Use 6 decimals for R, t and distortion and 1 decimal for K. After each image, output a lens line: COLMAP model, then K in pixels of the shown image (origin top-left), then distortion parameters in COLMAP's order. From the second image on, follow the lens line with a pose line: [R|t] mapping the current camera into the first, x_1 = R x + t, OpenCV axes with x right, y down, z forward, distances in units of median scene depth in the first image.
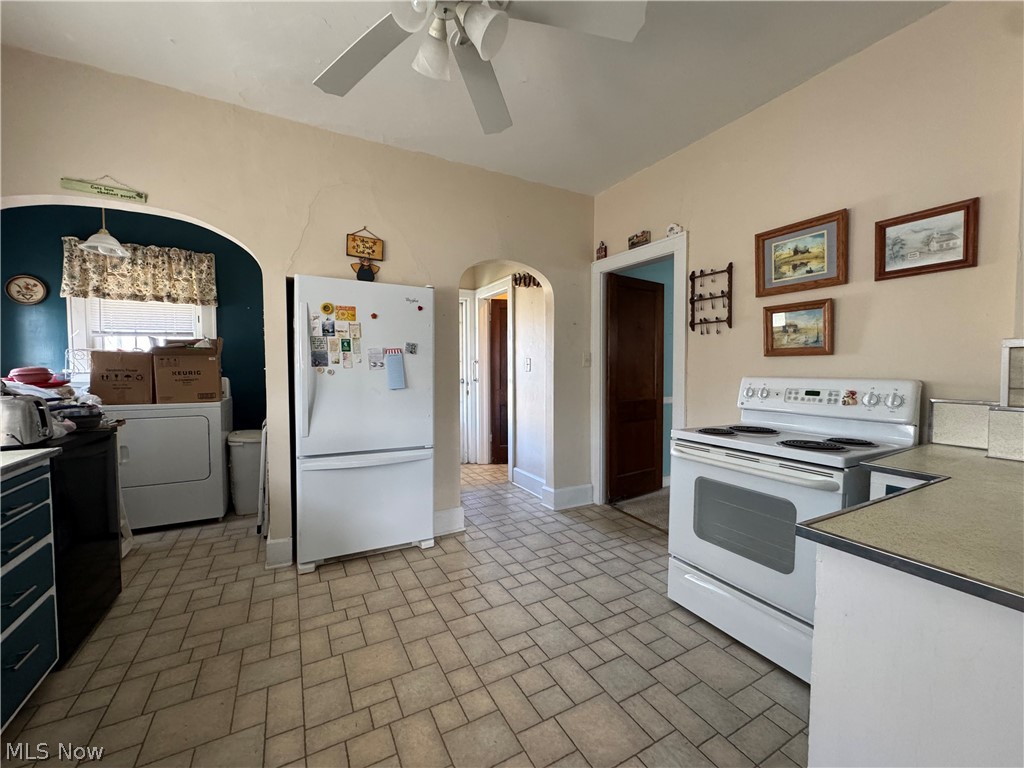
lens RADIAL K [[410.9, 0, 511.2], [0, 410.9, 383.2], [0, 0, 1]] dist [-0.000972, 0.000034]
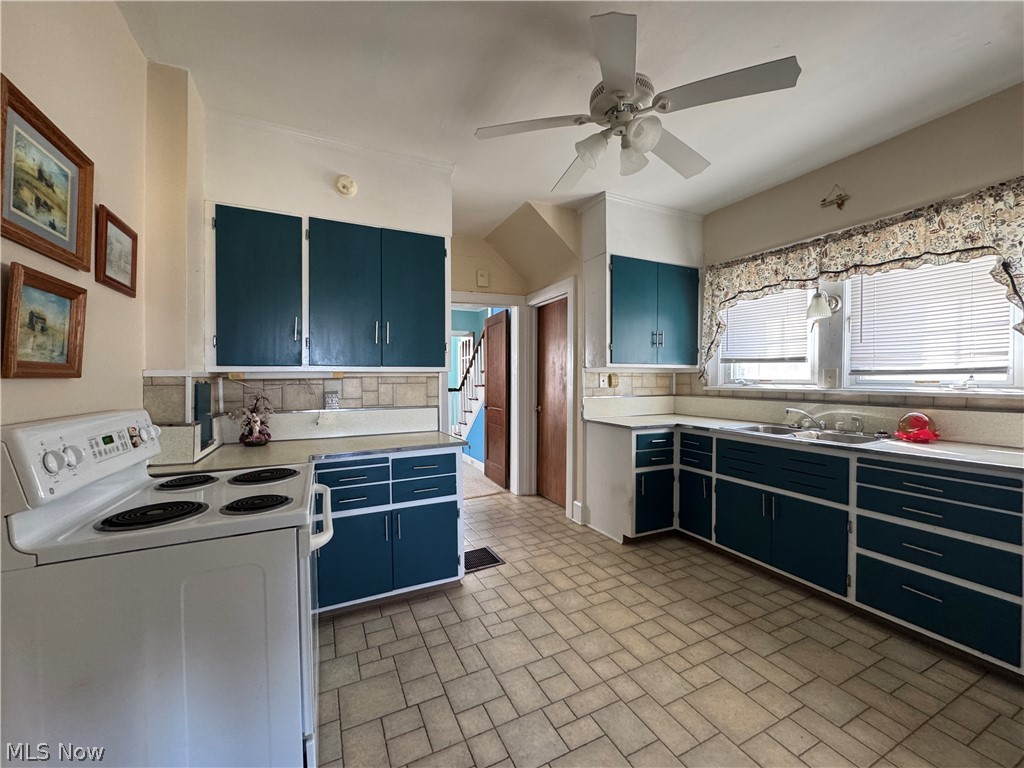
lens RADIAL K [[410.9, 0, 510.0], [0, 410.9, 380.2], [0, 0, 1]] dist [-0.000972, 0.000034]
pose [[-0.998154, 0.007499, 0.060267, 0.111003], [0.009996, 0.999100, 0.041226, -0.109170], [-0.059903, 0.041752, -0.997331, 2.022648]]
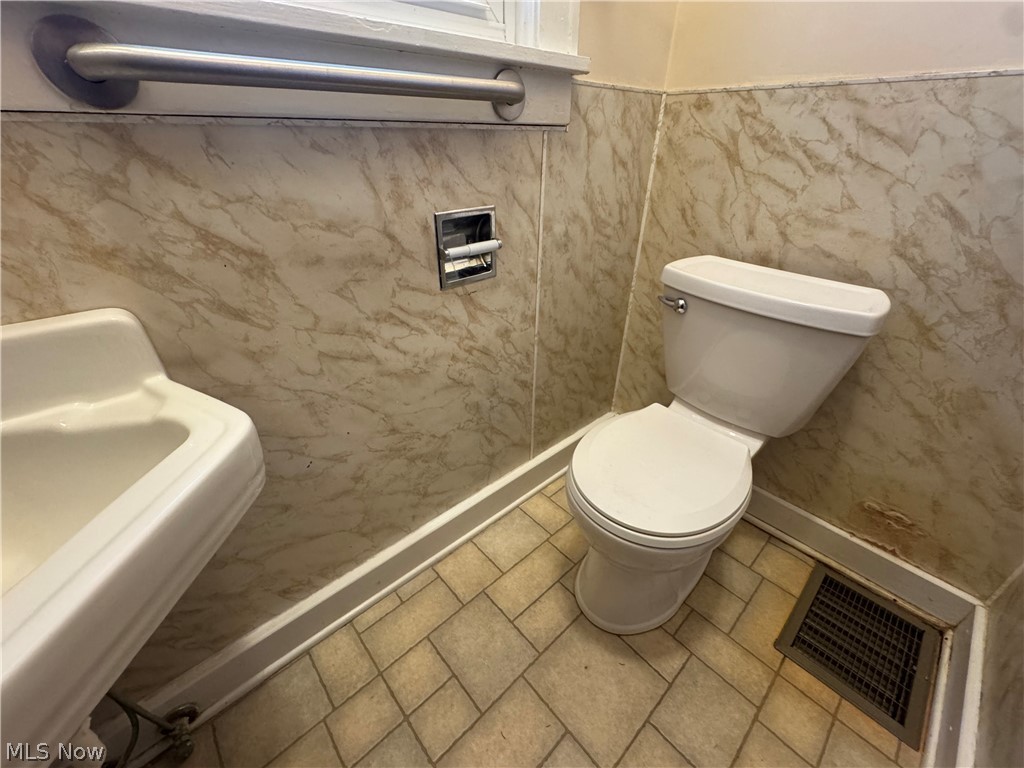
lens RADIAL K [[410.9, 0, 510.4], [0, 410.9, 385.0], [0, 0, 1]] dist [-0.000972, 0.000034]
pose [[-0.227821, -0.500674, 0.835119, -0.386543], [0.028319, 0.853903, 0.519661, 0.080591], [-0.973291, 0.142040, -0.180359, 0.847106]]
